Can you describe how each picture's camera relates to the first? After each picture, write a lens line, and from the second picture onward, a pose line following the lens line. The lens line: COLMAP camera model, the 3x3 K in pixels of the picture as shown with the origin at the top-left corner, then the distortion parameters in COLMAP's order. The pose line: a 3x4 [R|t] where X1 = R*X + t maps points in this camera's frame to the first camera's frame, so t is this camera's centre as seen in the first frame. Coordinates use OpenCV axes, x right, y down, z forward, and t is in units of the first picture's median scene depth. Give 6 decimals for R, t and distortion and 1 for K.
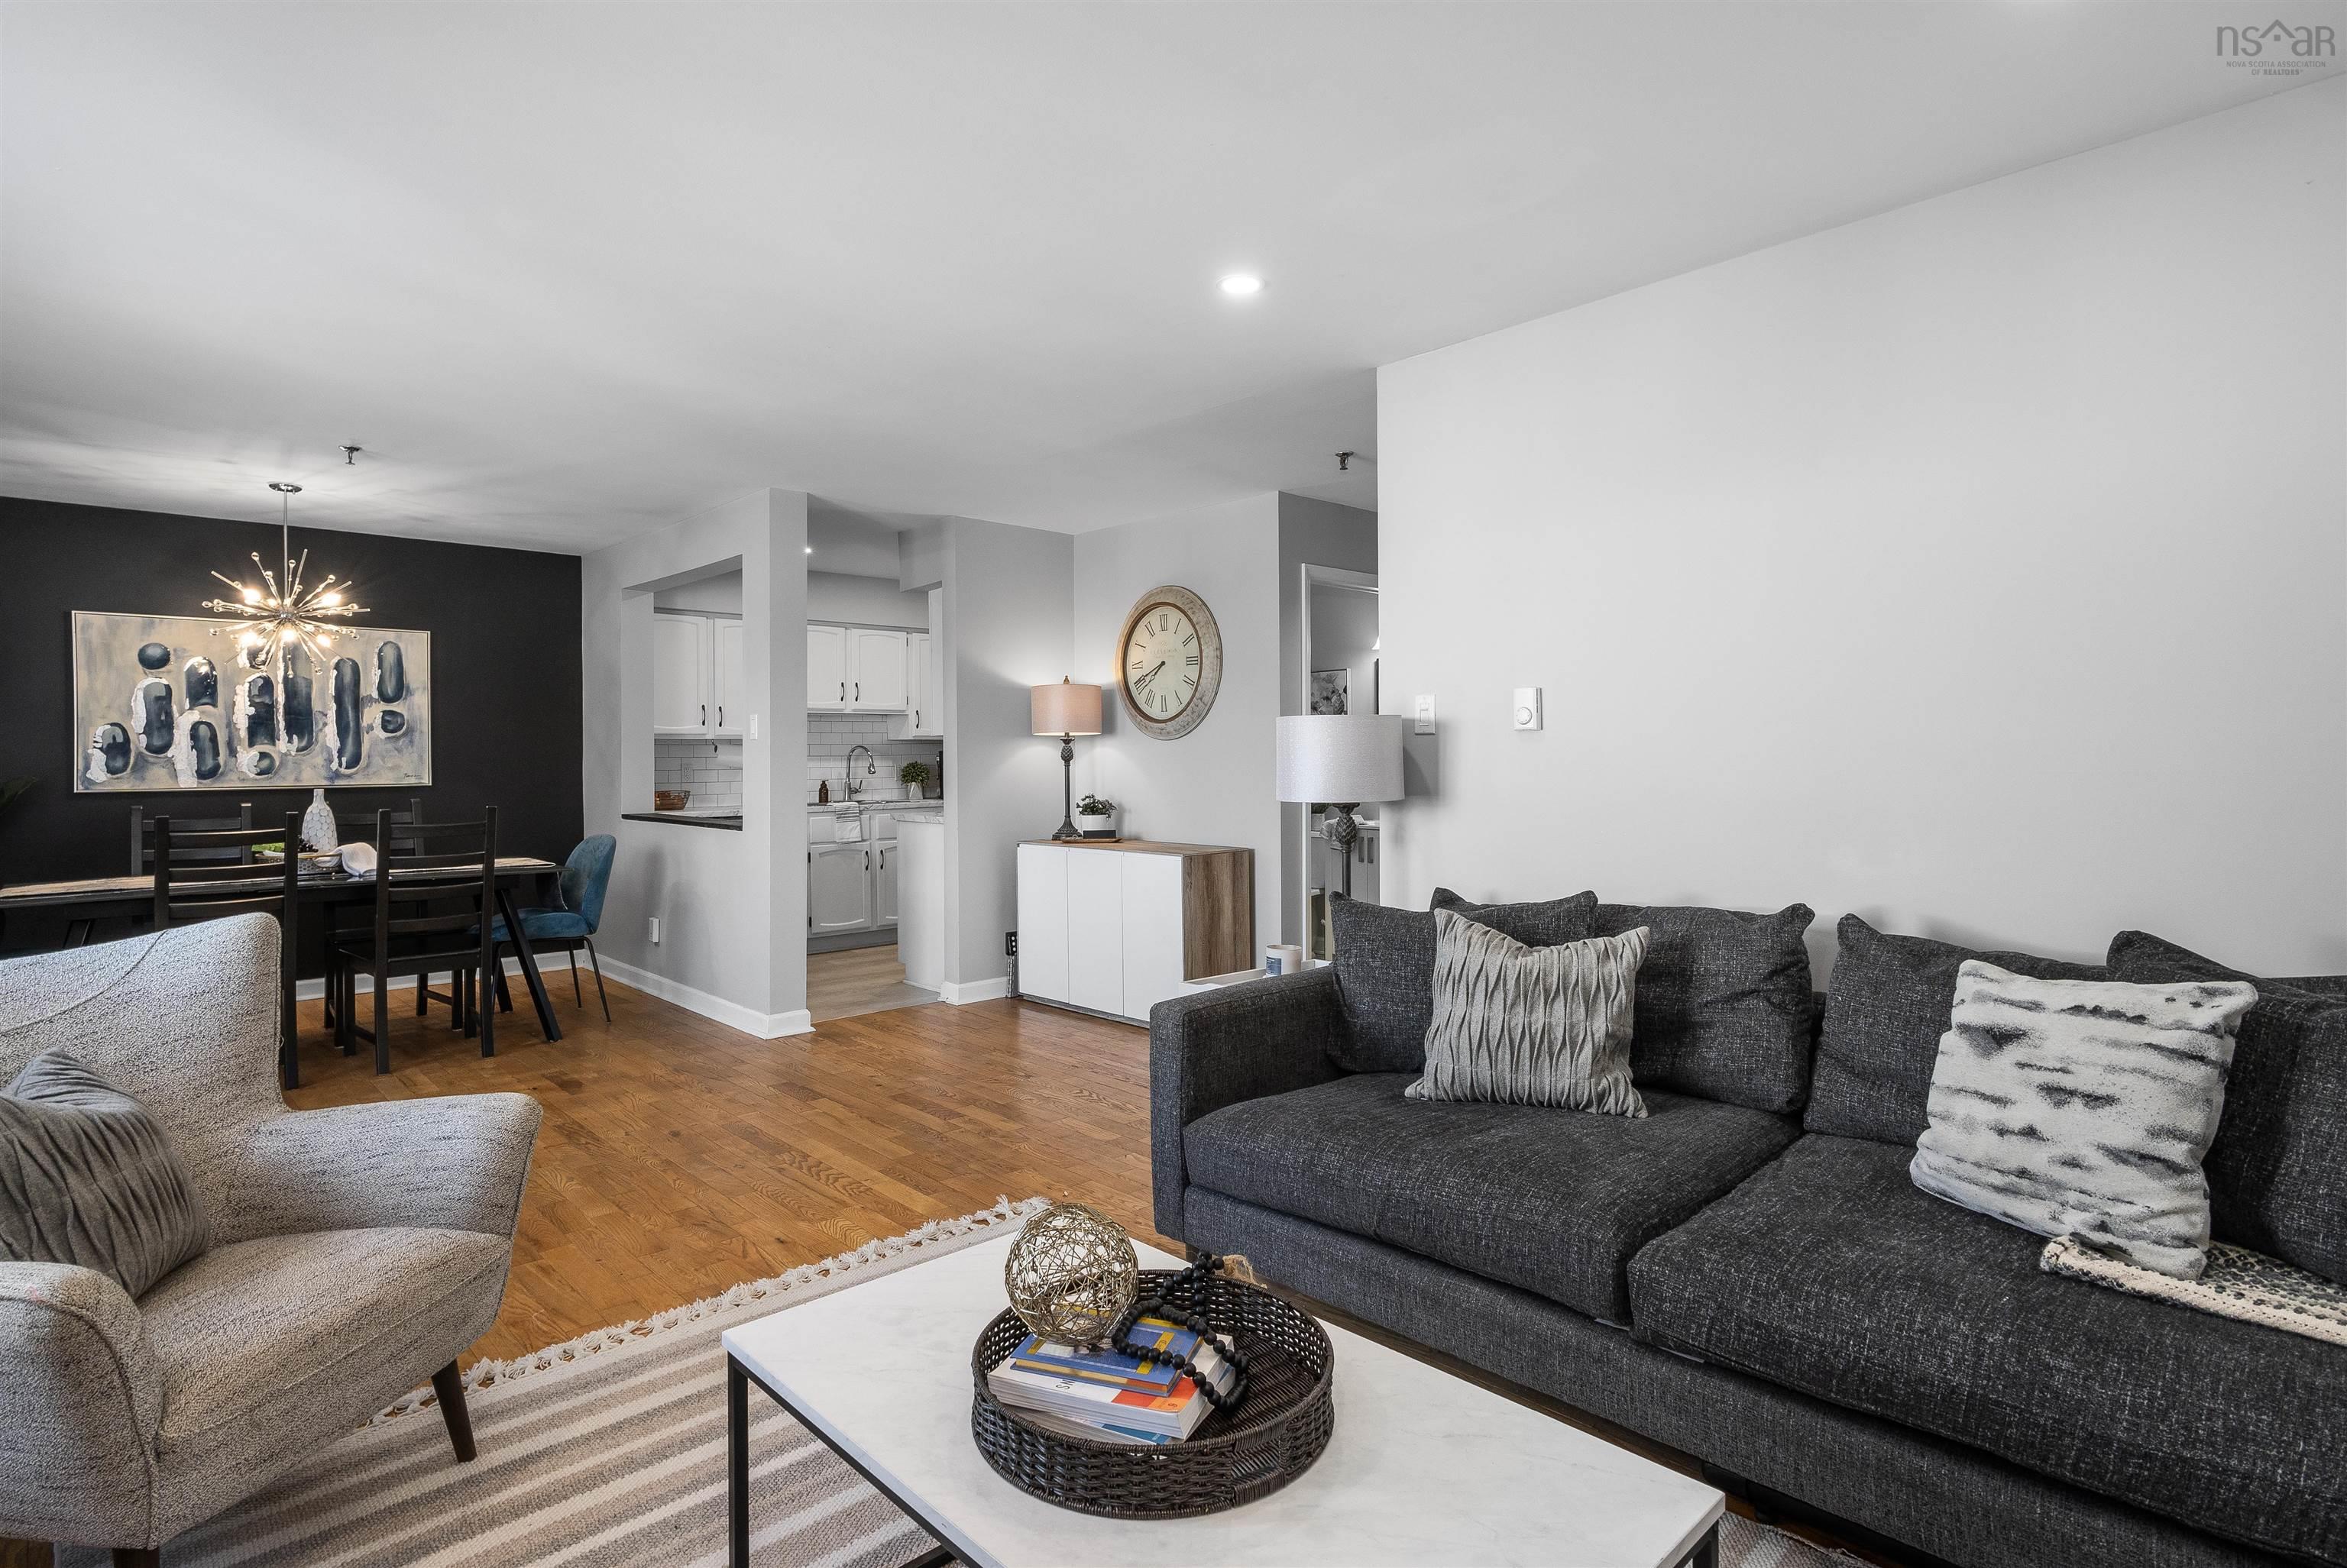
lens RADIAL K [[1190.2, 0, 1164.3], [0, 1190.2, 764.3], [0, 0, 1]] dist [0.000704, 0.002420]
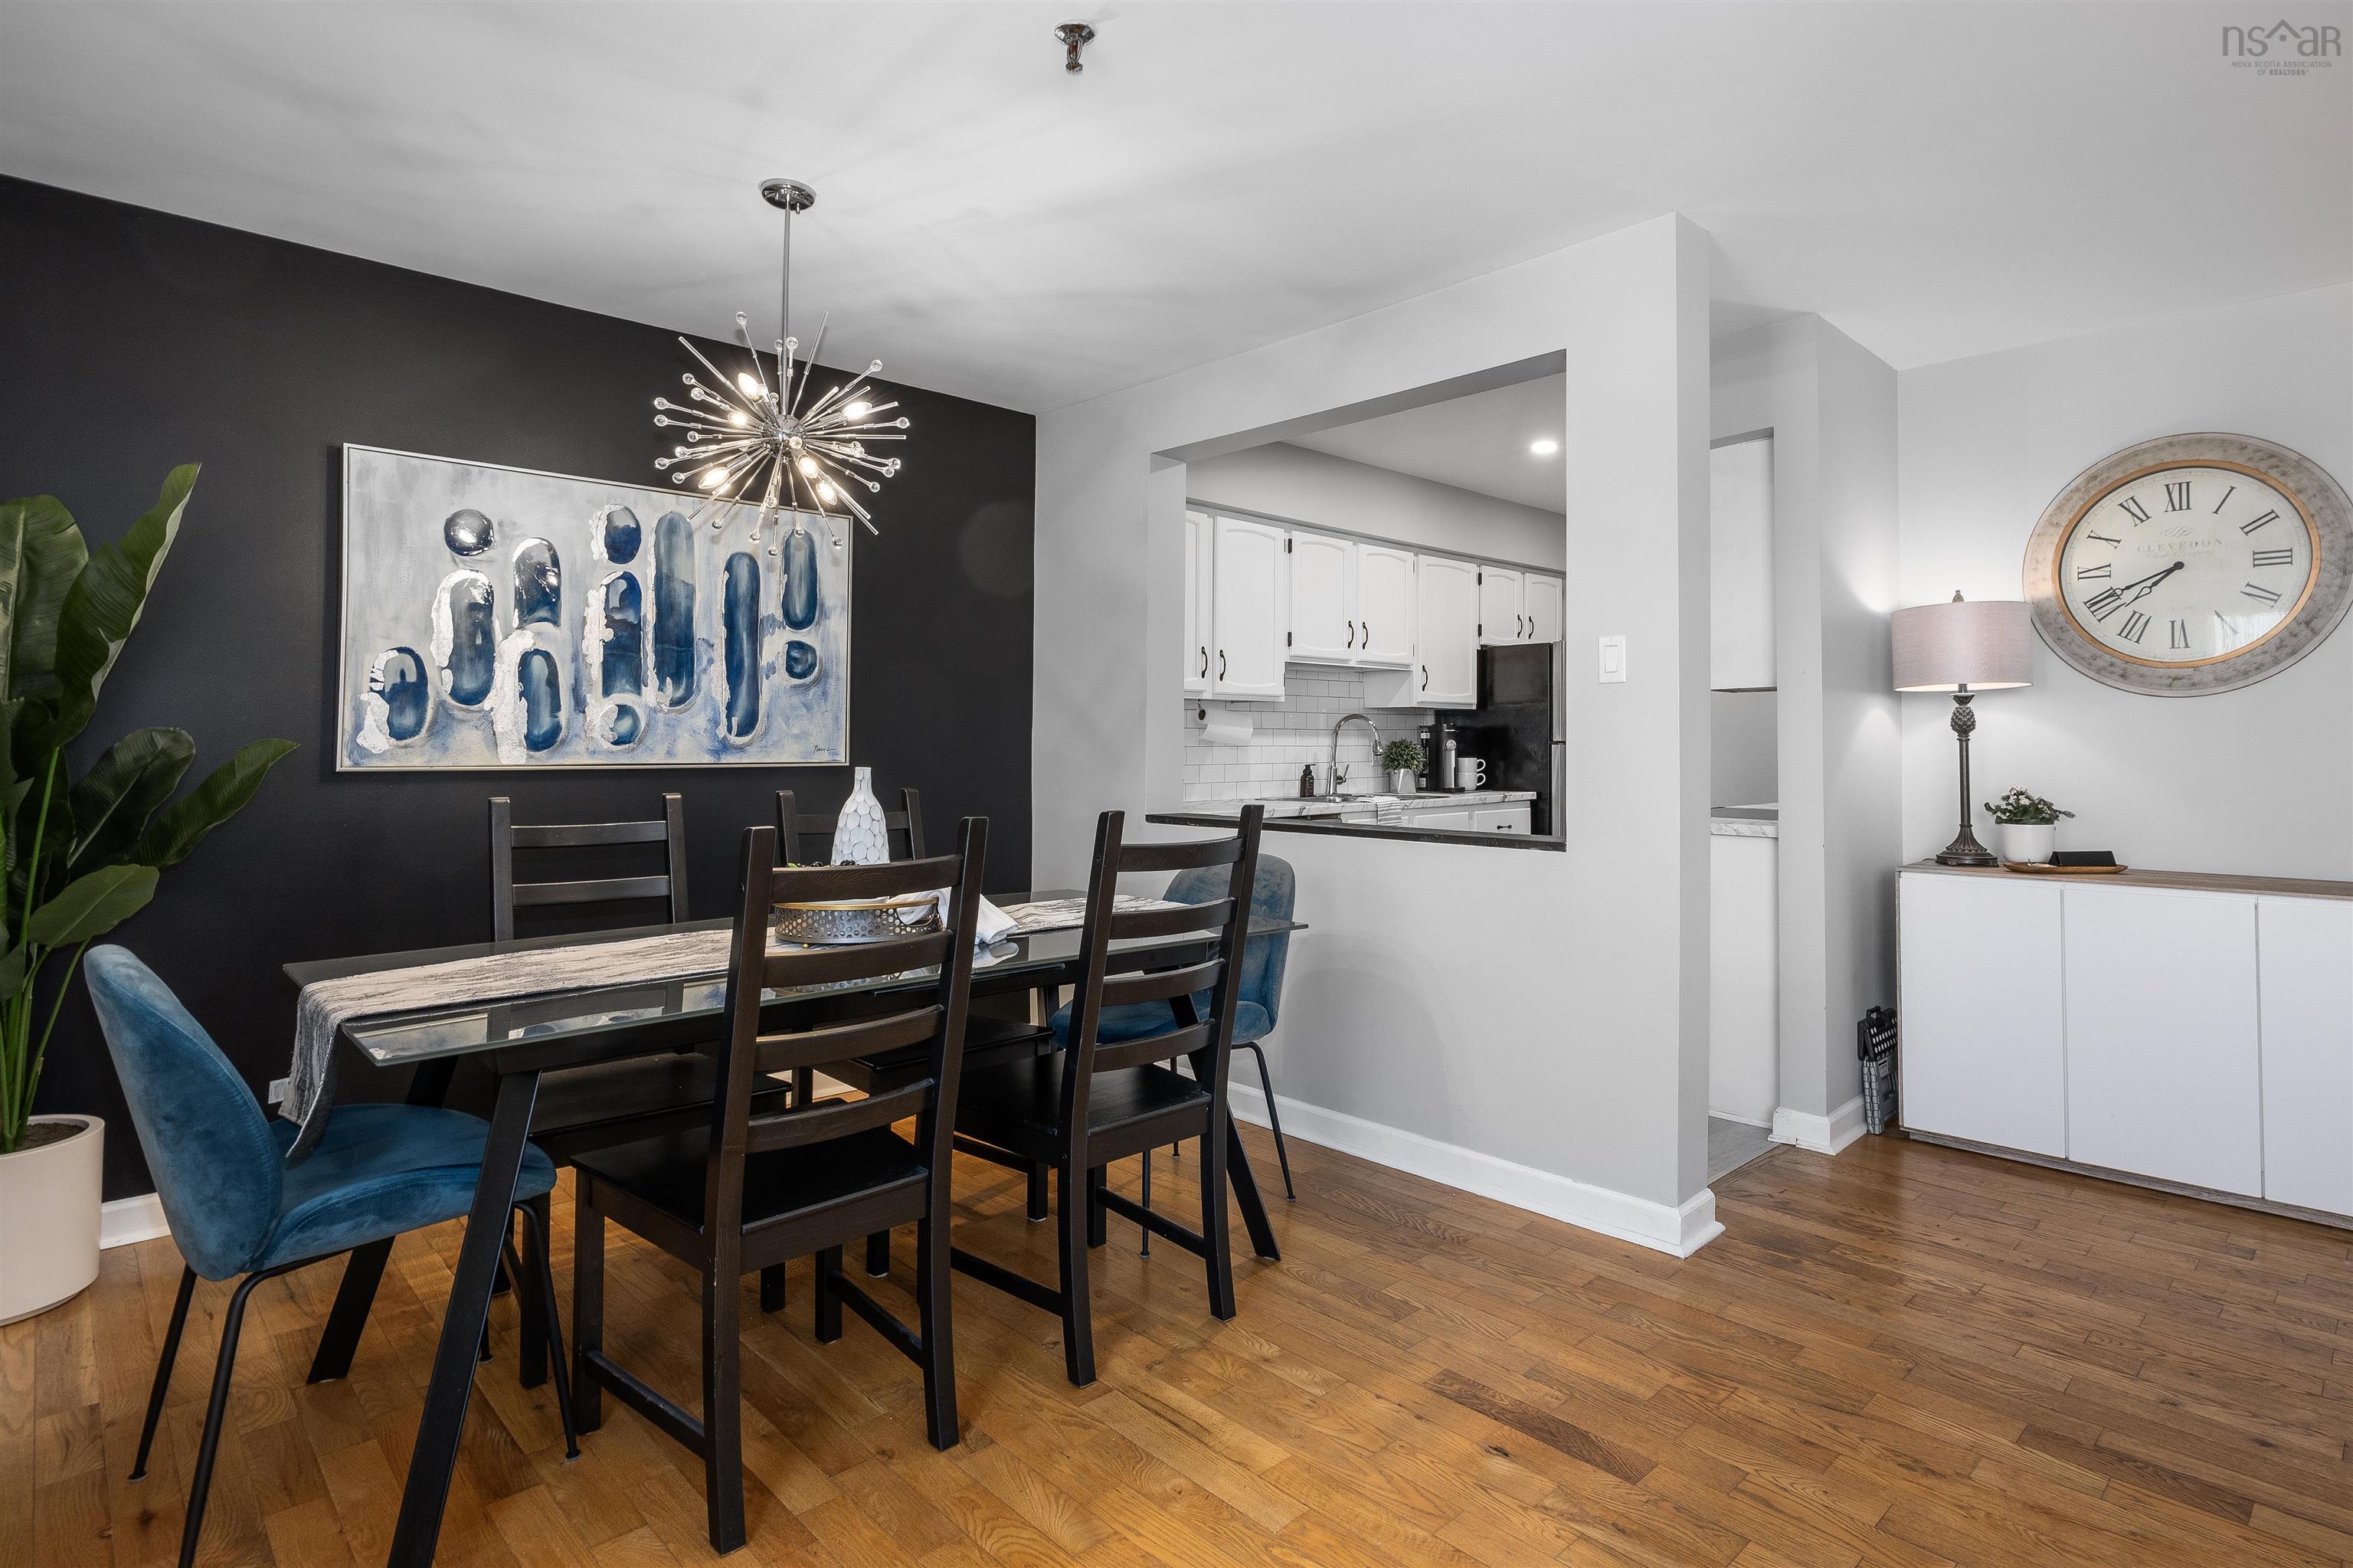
lens RADIAL K [[1209.6, 0, 1177.6], [0, 1209.6, 717.3], [0, 0, 1]] dist [-0.003648, 0.000812]
pose [[0.999960, 0.008561, 0.002457, -0.478030], [-0.008479, 0.999463, -0.031665, 0.011917], [-0.002727, 0.031643, 0.999496, 0.399886]]
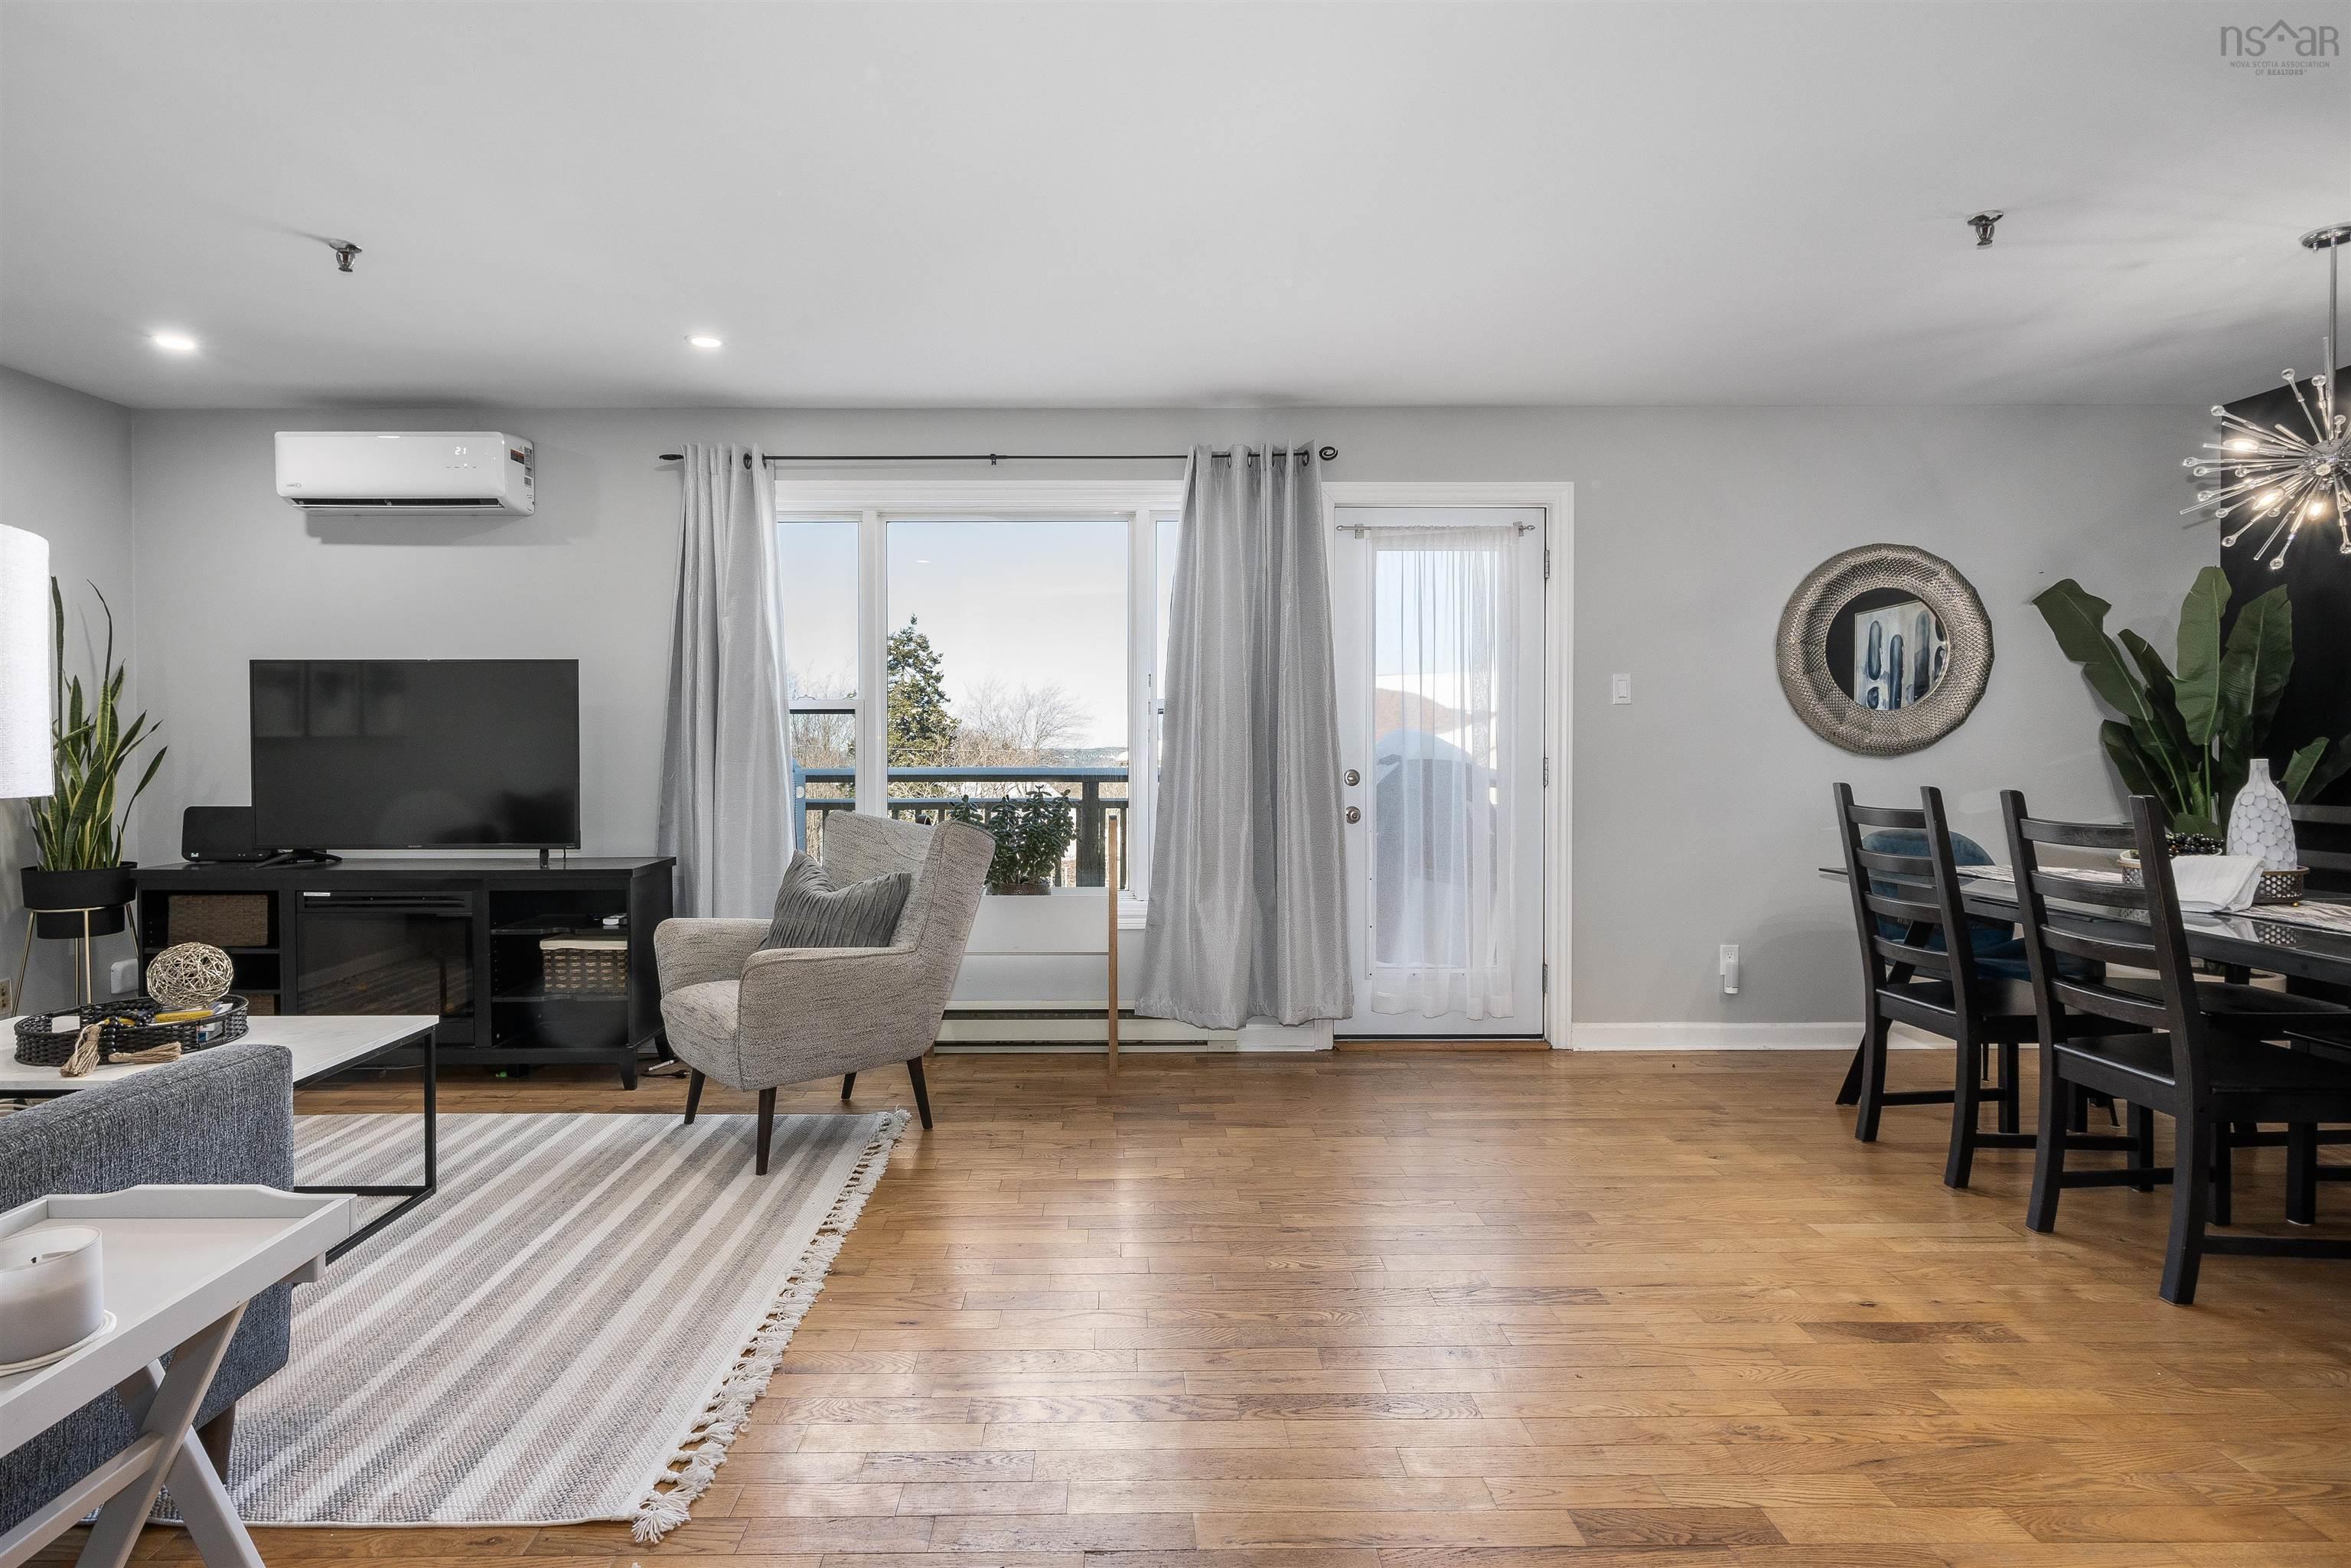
lens RADIAL K [[1204.4, 0, 1124.5], [0, 1204.4, 767.2], [0, 0, 1]] dist [-0.003045, 0.001004]
pose [[-0.679652, 0.018994, -0.733289, 0.077190], [0.001978, 0.999709, 0.024061, 0.007794], [0.733532, 0.014903, -0.679492, 0.822800]]
